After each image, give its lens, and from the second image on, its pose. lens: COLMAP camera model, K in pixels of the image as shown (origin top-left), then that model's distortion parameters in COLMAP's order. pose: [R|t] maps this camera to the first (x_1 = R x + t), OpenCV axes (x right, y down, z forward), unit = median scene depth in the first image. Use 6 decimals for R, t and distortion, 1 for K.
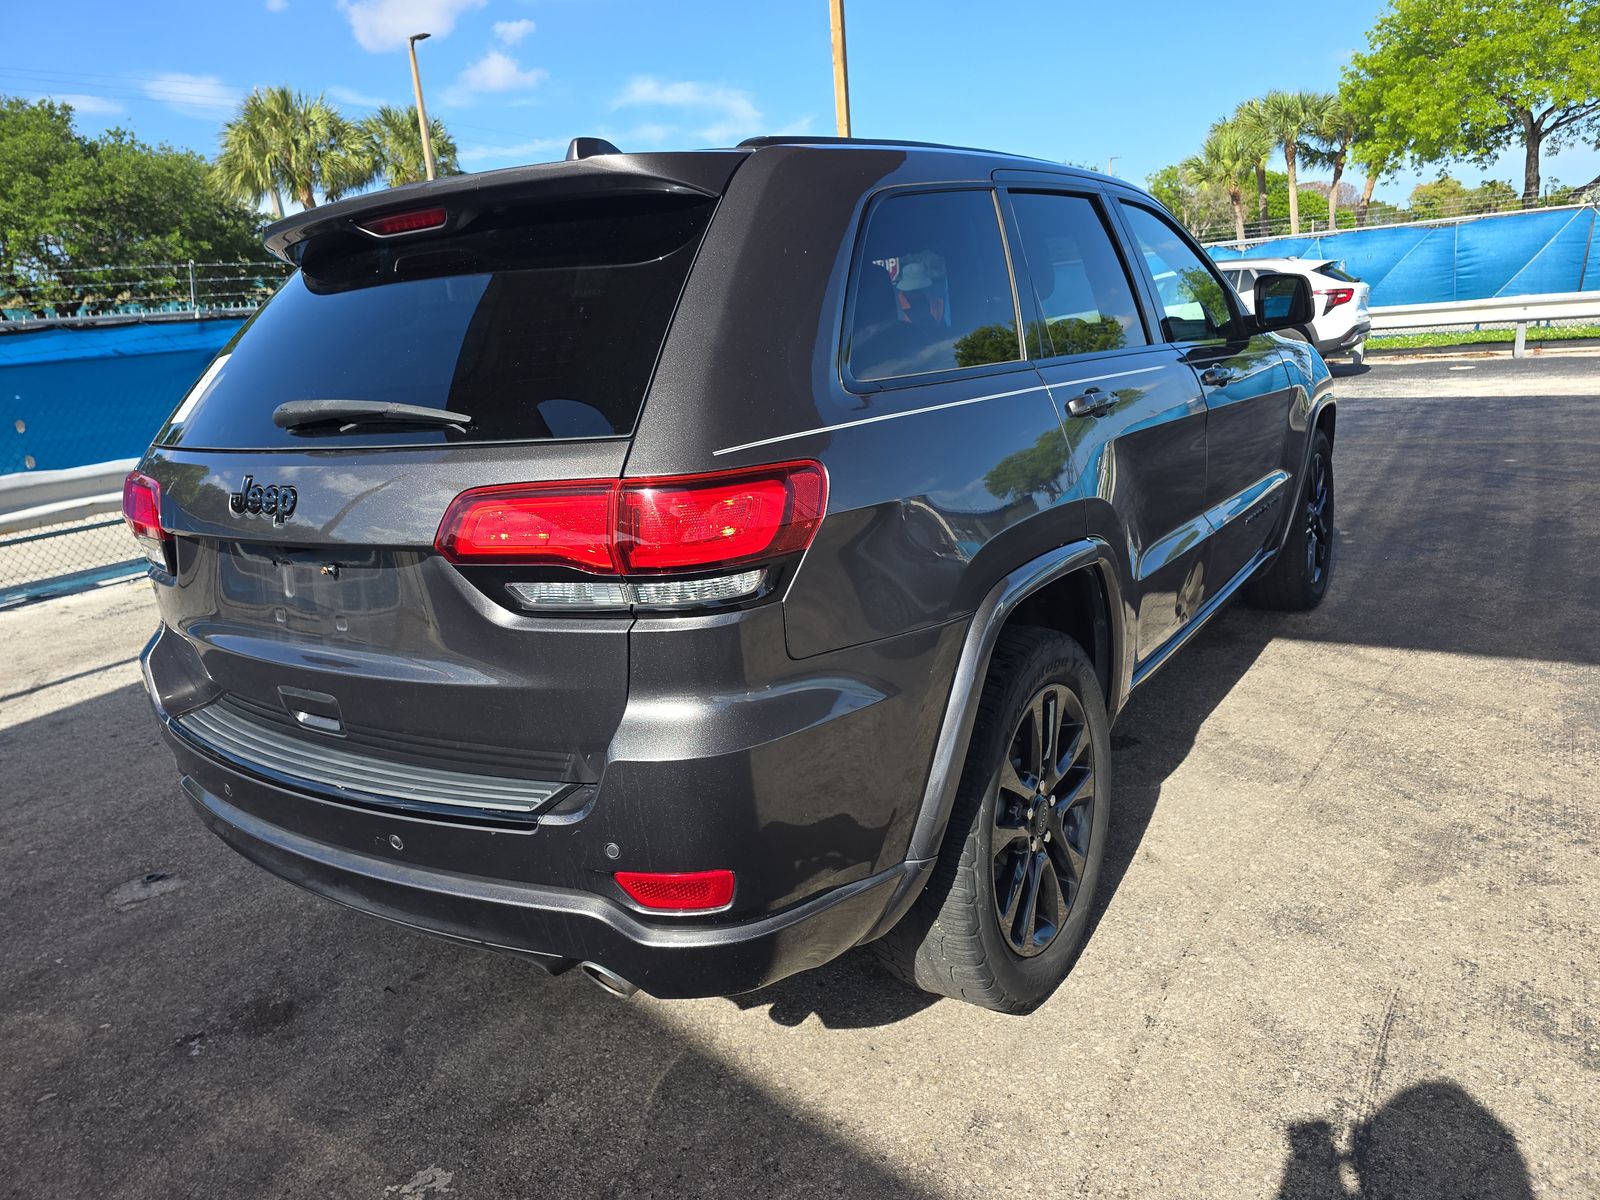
lens RADIAL K [[1089.0, 0, 806.3], [0, 1089.0, 604.6], [0, 0, 1]] dist [0.004335, -0.004538]
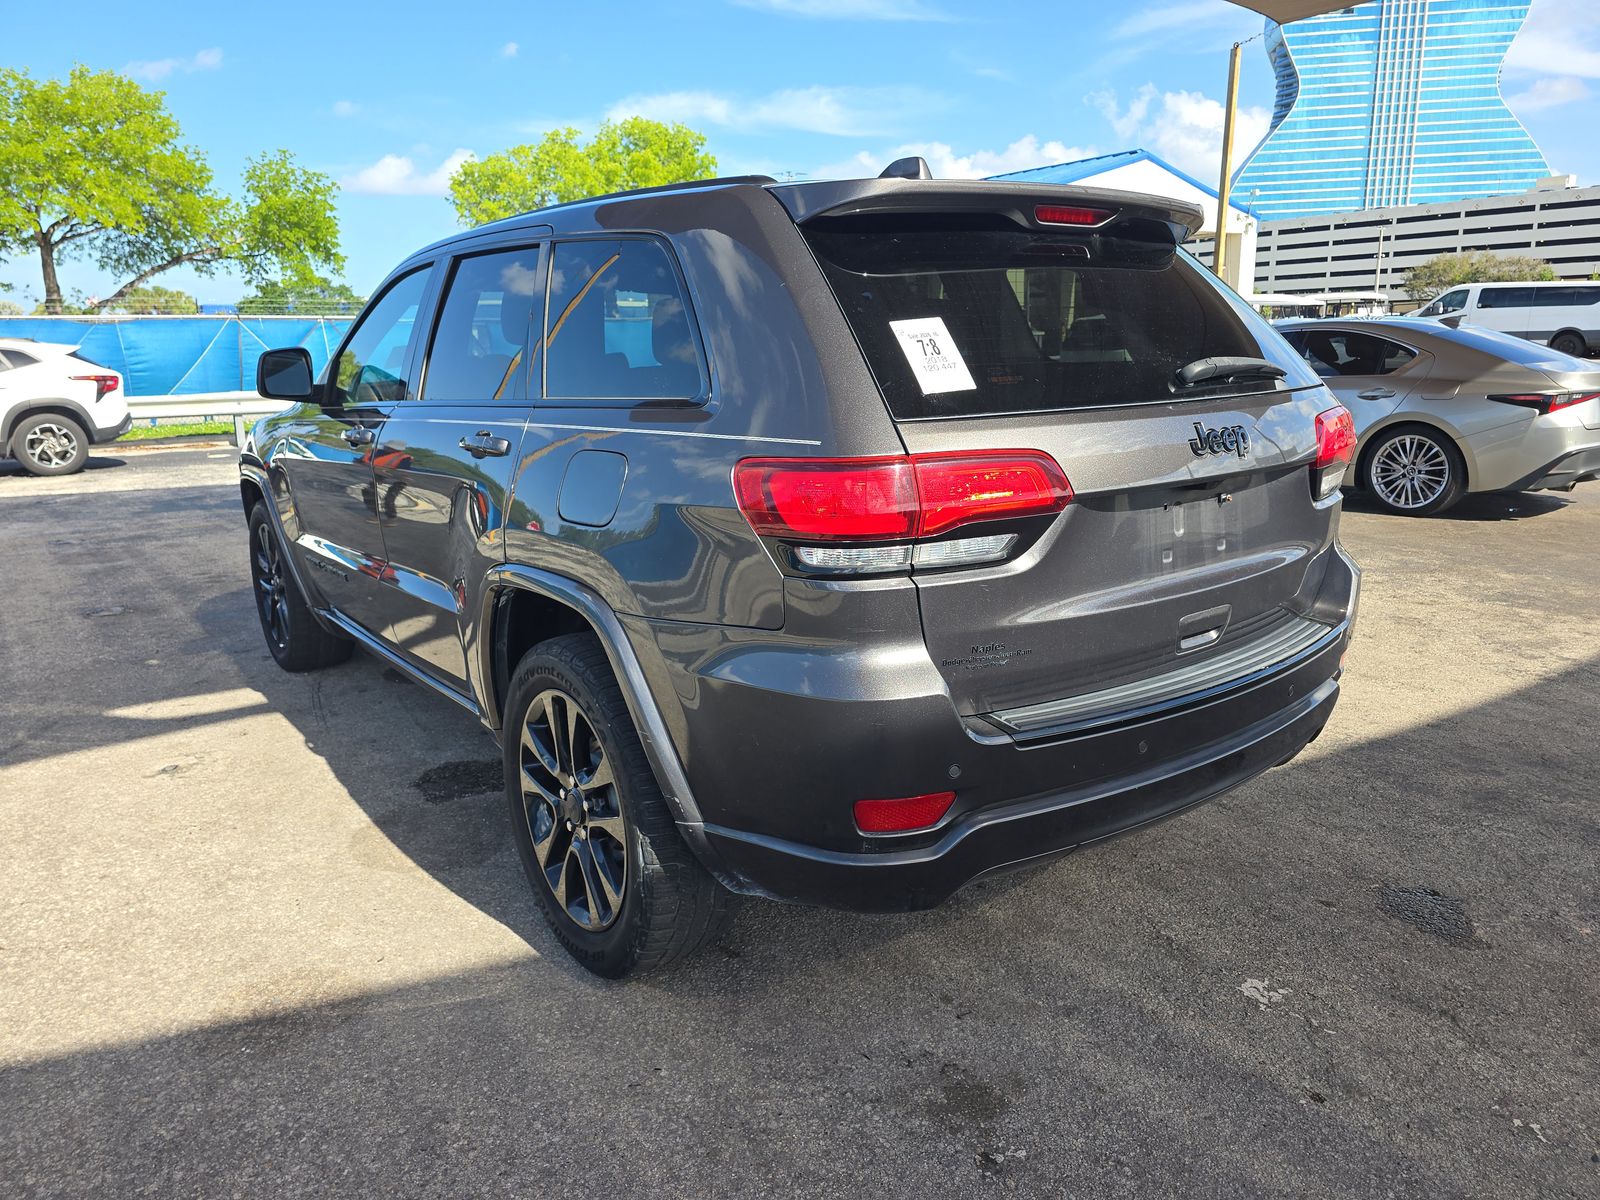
lens RADIAL K [[1089.0, 0, 798.9], [0, 1089.0, 610.7], [0, 0, 1]] dist [0.004335, -0.004538]
pose [[0.319897, -0.147761, 0.935859, -0.196969], [0.234693, 0.969338, 0.072823, -0.012338], [-0.917924, 0.196344, 0.344767, 0.118198]]
